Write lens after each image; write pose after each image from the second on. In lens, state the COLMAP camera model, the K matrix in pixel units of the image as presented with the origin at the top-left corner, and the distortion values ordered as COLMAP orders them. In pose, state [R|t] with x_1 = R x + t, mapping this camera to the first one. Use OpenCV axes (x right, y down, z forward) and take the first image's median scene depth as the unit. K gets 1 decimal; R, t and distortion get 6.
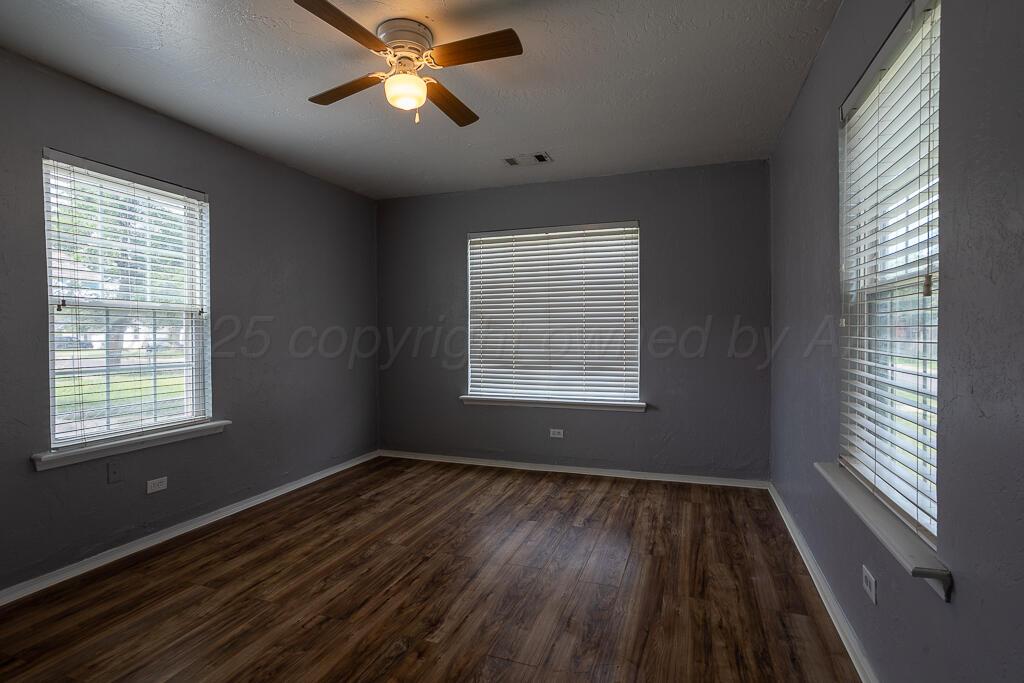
lens RADIAL K [[500.1, 0, 512.0], [0, 500.1, 341.5], [0, 0, 1]] dist [-0.049362, 0.033735]
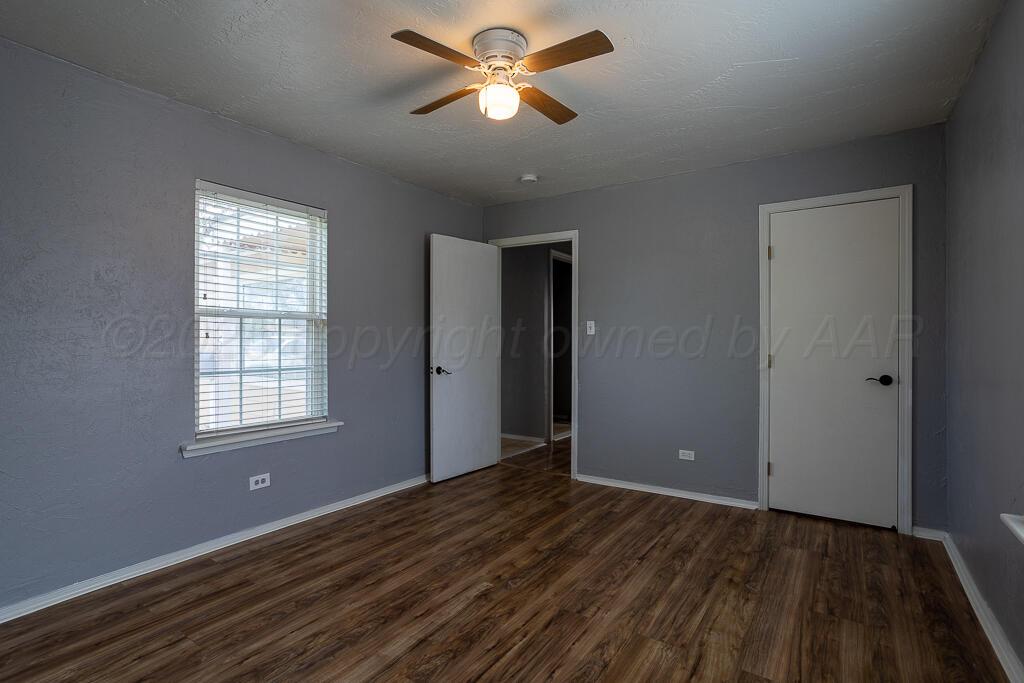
lens RADIAL K [[500.1, 0, 512.0], [0, 500.1, 341.5], [0, 0, 1]] dist [-0.049362, 0.033735]
pose [[-0.970086, 0.007125, 0.242656, -0.477874], [0.012947, 0.999665, 0.022404, -0.037723], [-0.242415, 0.024876, -0.969854, 1.971444]]
